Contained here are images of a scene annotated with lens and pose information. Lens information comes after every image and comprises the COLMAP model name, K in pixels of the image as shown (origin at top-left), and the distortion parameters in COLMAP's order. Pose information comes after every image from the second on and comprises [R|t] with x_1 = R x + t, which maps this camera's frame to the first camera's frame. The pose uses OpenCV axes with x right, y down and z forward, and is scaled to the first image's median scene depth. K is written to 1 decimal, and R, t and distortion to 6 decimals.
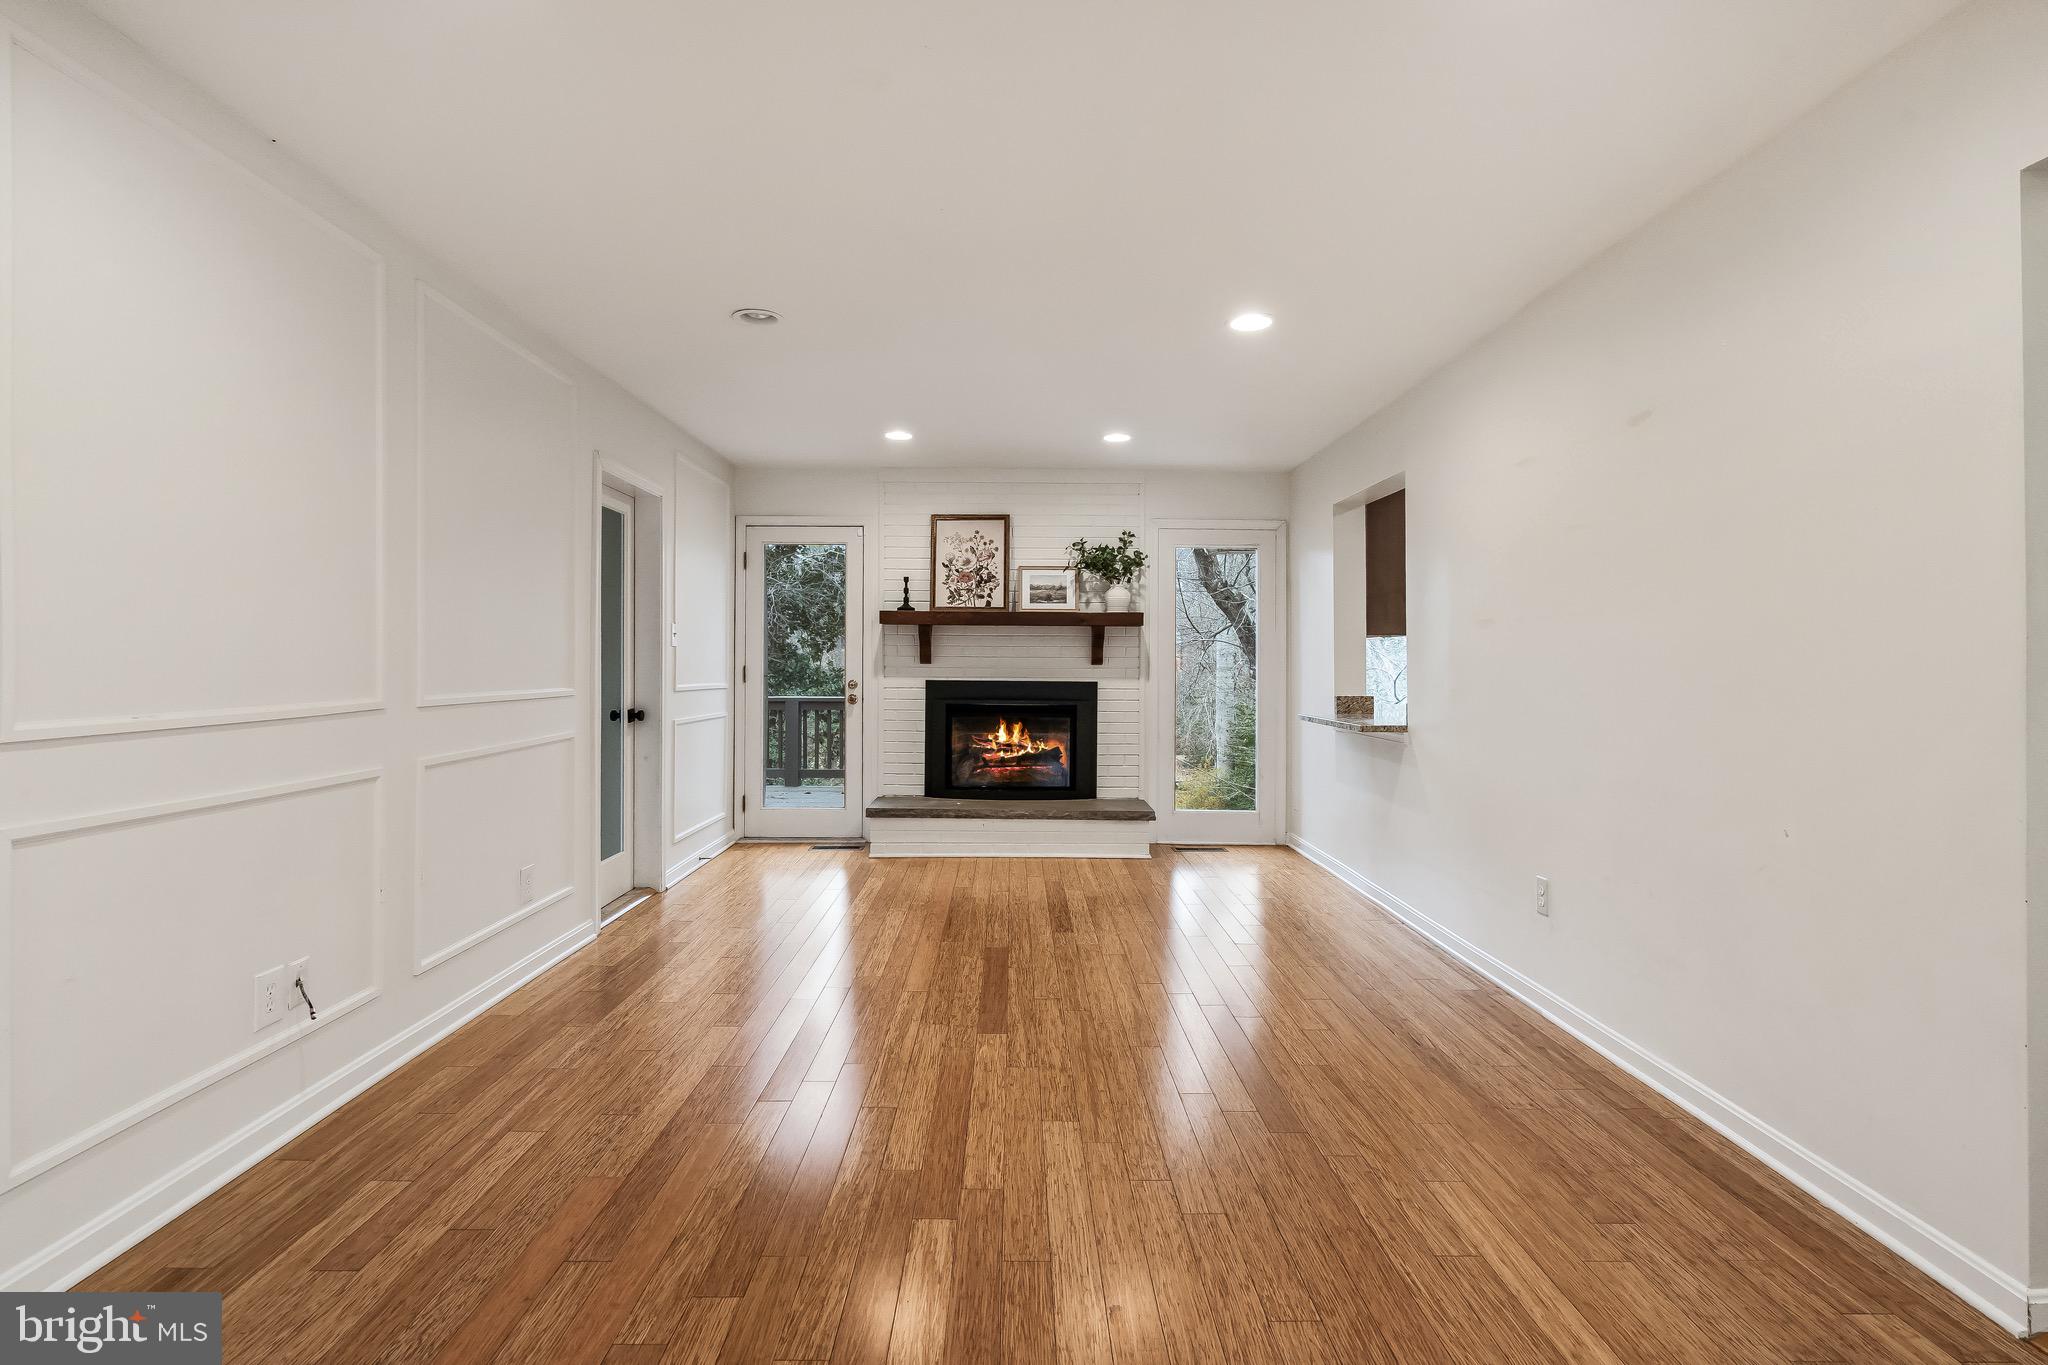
lens RADIAL K [[944.9, 0, 1016.2], [0, 944.9, 649.7], [0, 0, 1]] dist [-0.007350, 0.002611]
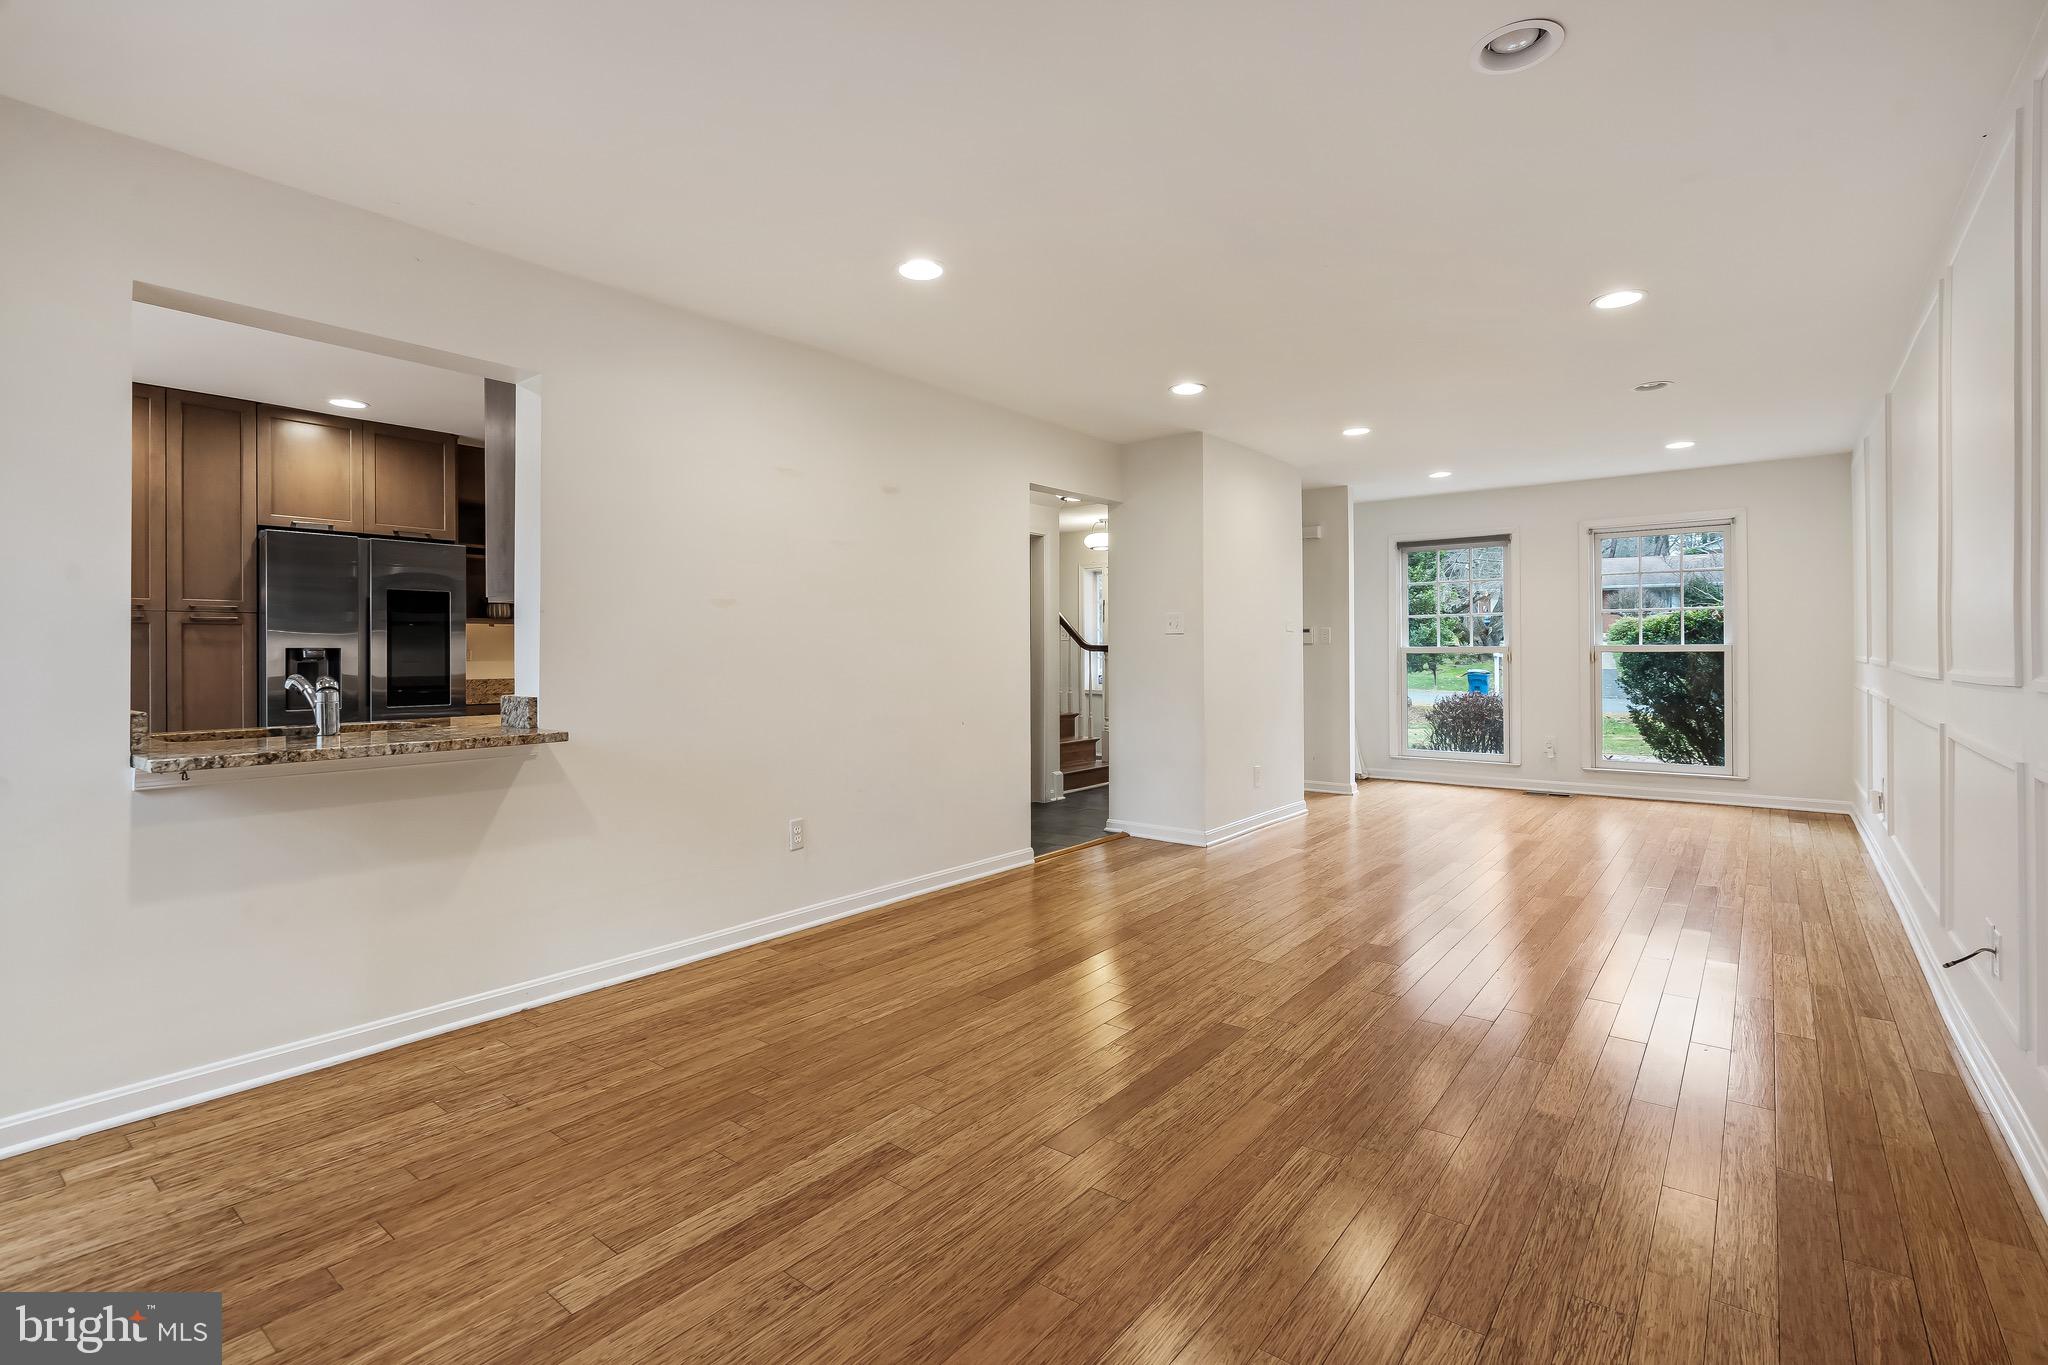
lens RADIAL K [[944.9, 0, 1007.9], [0, 944.9, 651.5], [0, 0, 1]] dist [-0.007350, 0.002611]
pose [[-0.775383, 0.003894, 0.631479, -0.473783], [-0.004424, 0.999923, -0.011598, 0.041620], [-0.631476, -0.011786, -0.775306, 1.982499]]
